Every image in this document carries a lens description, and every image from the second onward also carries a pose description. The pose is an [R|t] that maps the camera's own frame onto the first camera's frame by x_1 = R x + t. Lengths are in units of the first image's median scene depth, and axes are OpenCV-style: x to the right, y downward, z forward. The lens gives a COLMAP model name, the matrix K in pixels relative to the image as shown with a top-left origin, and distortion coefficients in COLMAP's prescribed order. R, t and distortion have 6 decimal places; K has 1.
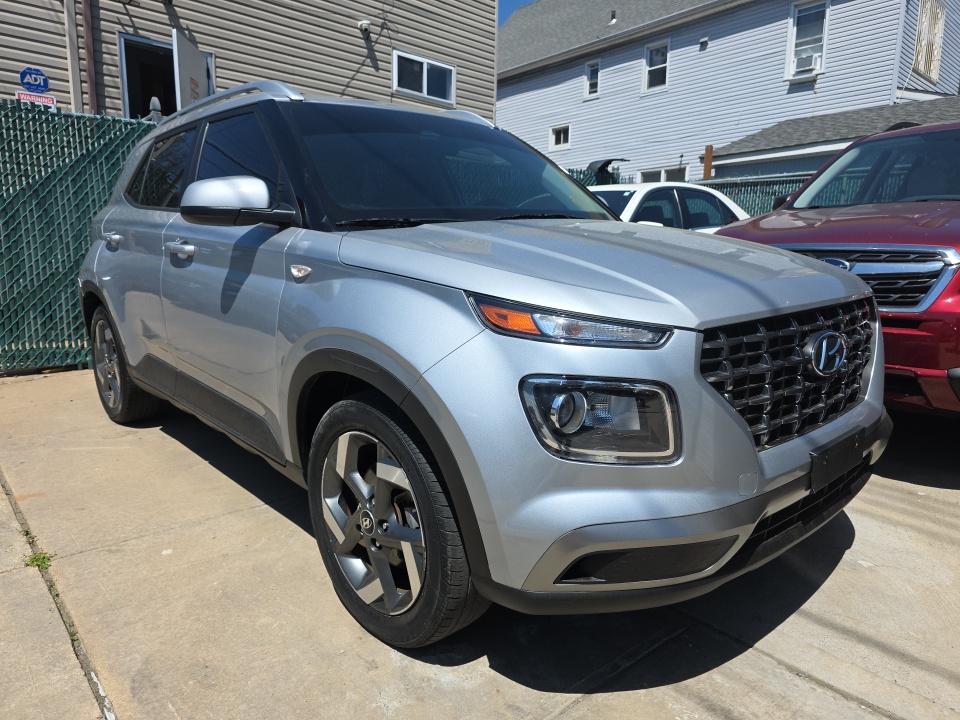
lens RADIAL K [[637.6, 0, 480.0], [0, 637.6, 360.0], [0, 0, 1]] dist [0.073428, -0.066517]
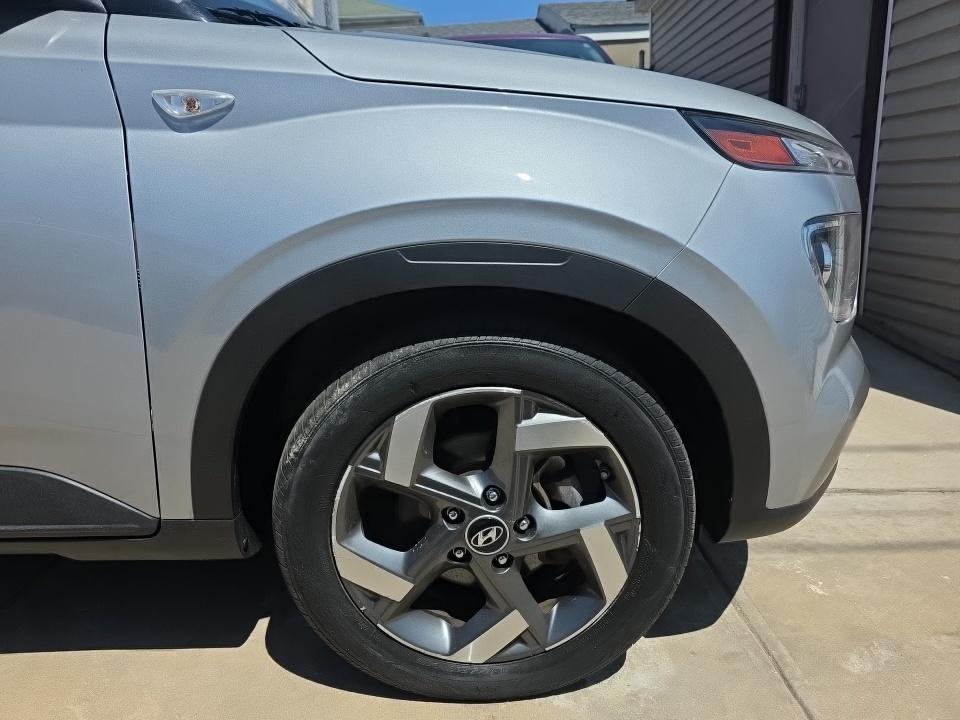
lens RADIAL K [[637.6, 0, 480.0], [0, 637.6, 360.0], [0, 0, 1]] dist [0.073428, -0.066517]
pose [[0.659253, -0.234880, 0.714294, -0.568027], [0.168110, 0.971954, 0.164450, -0.004027], [-0.732887, 0.011666, 0.680250, 0.600003]]
